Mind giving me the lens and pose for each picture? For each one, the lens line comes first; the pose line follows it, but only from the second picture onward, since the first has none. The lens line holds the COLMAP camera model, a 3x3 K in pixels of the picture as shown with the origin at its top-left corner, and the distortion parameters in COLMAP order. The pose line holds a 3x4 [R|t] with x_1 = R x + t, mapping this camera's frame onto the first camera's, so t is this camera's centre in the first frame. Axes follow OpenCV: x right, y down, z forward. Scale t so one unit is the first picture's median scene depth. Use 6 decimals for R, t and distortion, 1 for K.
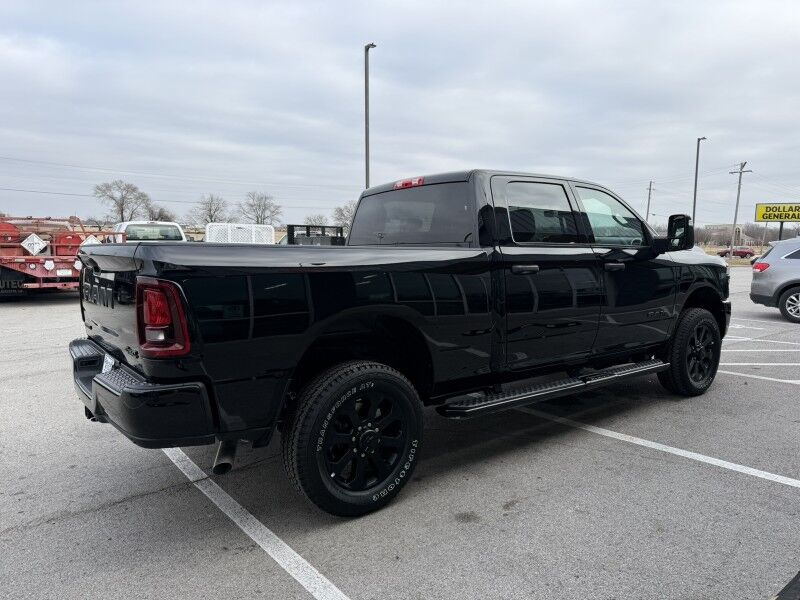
lens RADIAL K [[570.4, 0, 403.6], [0, 570.4, 300.9], [0, 0, 1]] dist [-0.002095, -0.002051]
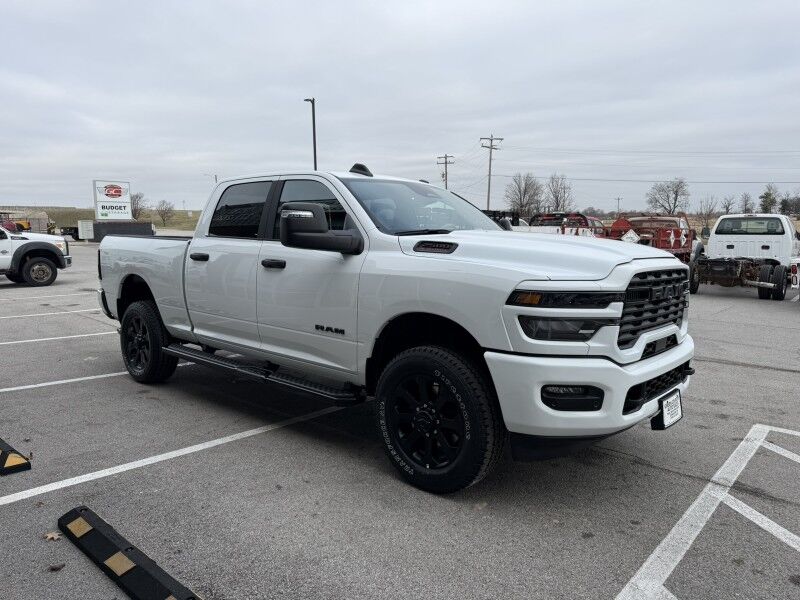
lens RADIAL K [[571.1, 0, 402.1], [0, 571.1, 299.8], [0, 0, 1]] dist [-0.004032, -0.004522]
pose [[0.190672, 0.113131, -0.975113, 0.462514], [-0.104378, 0.990042, 0.094453, -0.036013], [0.976089, 0.083771, 0.200581, 0.331894]]
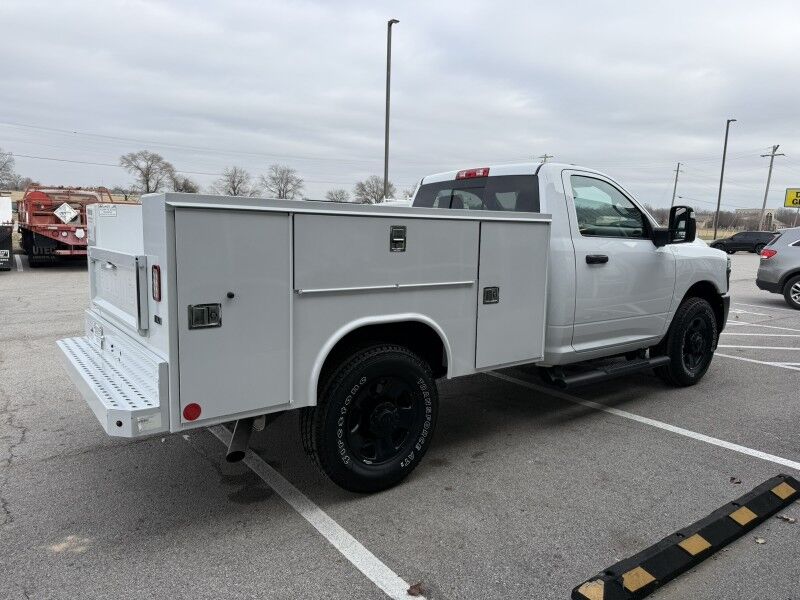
lens RADIAL K [[568.1, 0, 400.2], [0, 568.1, 304.0], [0, 0, 1]] dist [0.003520, -0.007670]
pose [[0.998785, 0.030981, -0.038332, 0.015574], [-0.029168, 0.998470, 0.046968, 0.001124], [0.039728, -0.045793, 0.998161, -0.033037]]
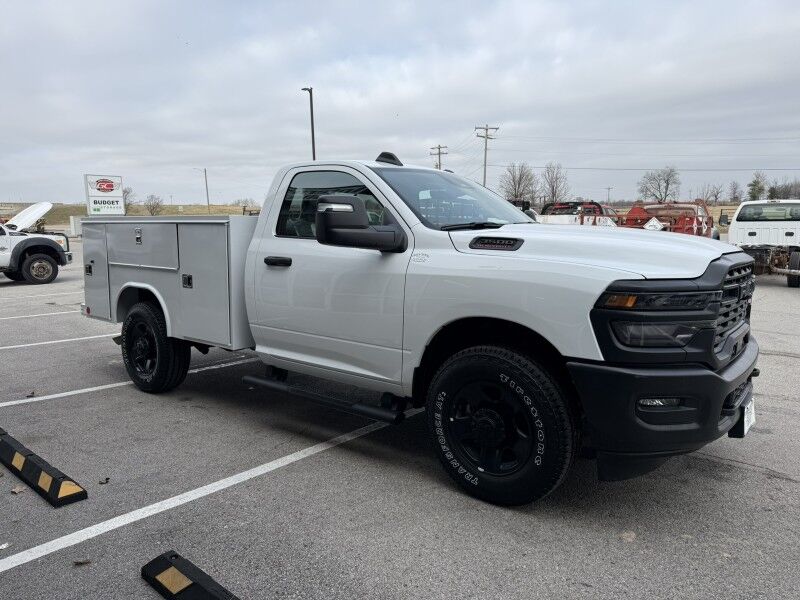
lens RADIAL K [[567.2, 0, 395.8], [0, 567.2, 299.7], [0, 0, 1]] dist [-0.003571, -0.002109]
pose [[0.204541, 0.123931, -0.970981, 0.415384], [-0.092043, 0.989993, 0.106968, -0.029587], [0.974521, 0.067493, 0.213901, 0.288830]]
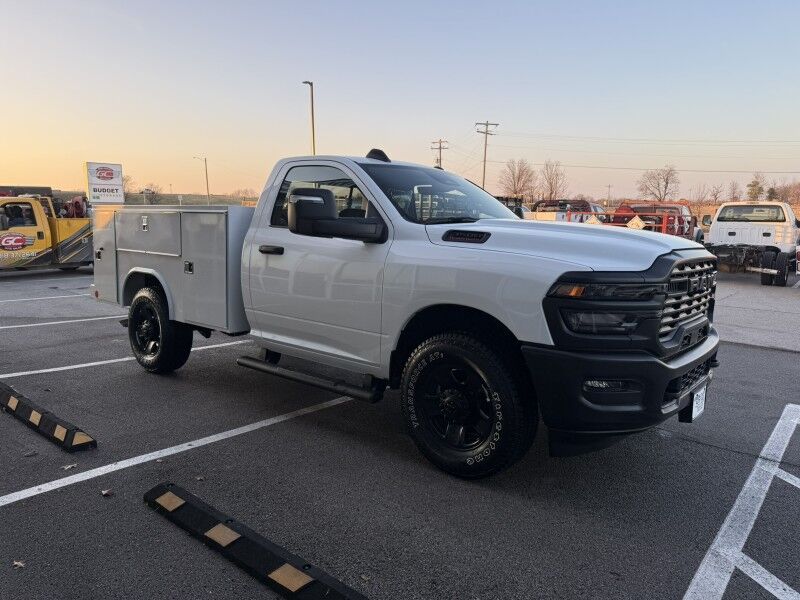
lens RADIAL K [[570.4, 0, 403.6], [0, 570.4, 300.9], [0, 0, 1]] dist [-0.002095, -0.002051]
pose [[0.213878, 0.139837, -0.966800, 0.460457], [-0.110964, 0.986773, 0.118178, -0.030524], [0.970537, 0.082004, 0.226566, 0.296036]]
